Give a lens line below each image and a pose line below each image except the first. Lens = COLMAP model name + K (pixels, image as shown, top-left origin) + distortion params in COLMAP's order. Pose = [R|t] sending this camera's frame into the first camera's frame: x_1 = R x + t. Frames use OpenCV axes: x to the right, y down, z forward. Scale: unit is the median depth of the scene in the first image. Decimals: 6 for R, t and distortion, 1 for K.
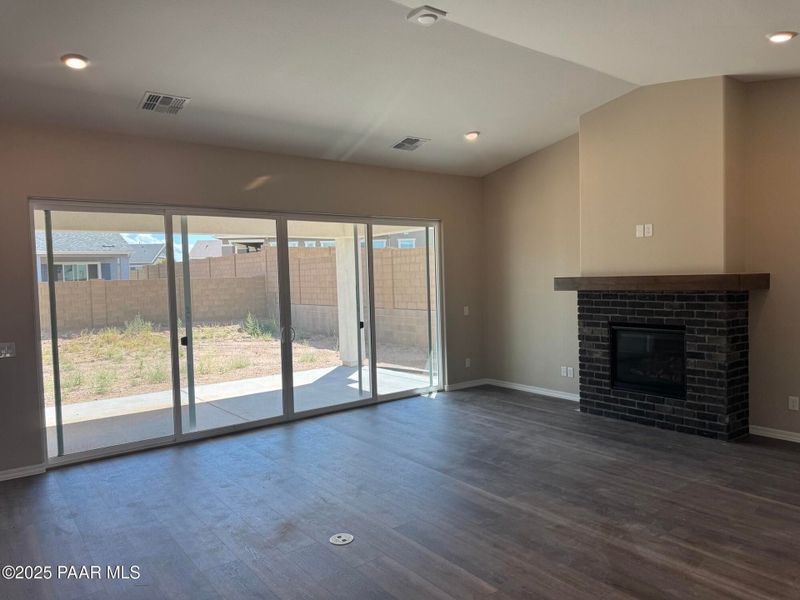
lens RADIAL K [[569.9, 0, 394.0], [0, 569.9, 297.8], [0, 0, 1]] dist [0.056170, -0.071072]
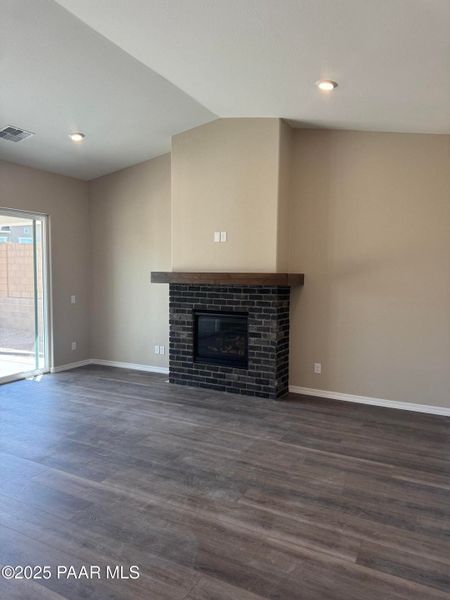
lens RADIAL K [[427.4, 0, 226.3], [0, 427.4, 299.6], [0, 0, 1]] dist [0.056170, -0.071072]
pose [[0.900401, 0.009644, 0.434955, 0.044095], [-0.018730, 0.999687, 0.016606, 0.005102], [-0.434658, -0.023099, 0.900299, 0.160308]]
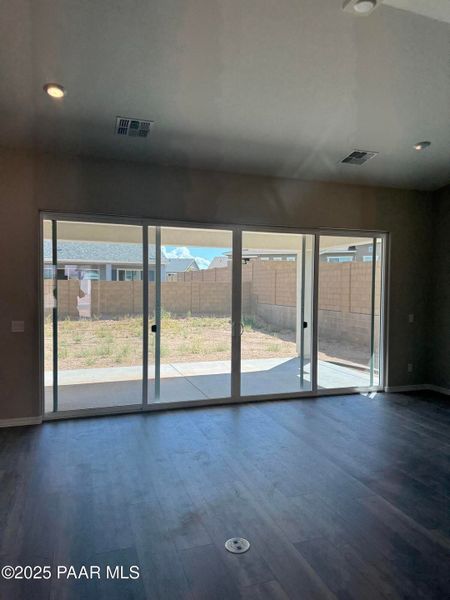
lens RADIAL K [[427.4, 0, 222.1], [0, 427.4, 302.7], [0, 0, 1]] dist [0.056170, -0.071072]
pose [[0.949793, 0.050183, -0.308827, 0.057345], [-0.048633, 0.998736, 0.012720, 0.001242], [0.309075, 0.002938, 0.951033, 0.189646]]
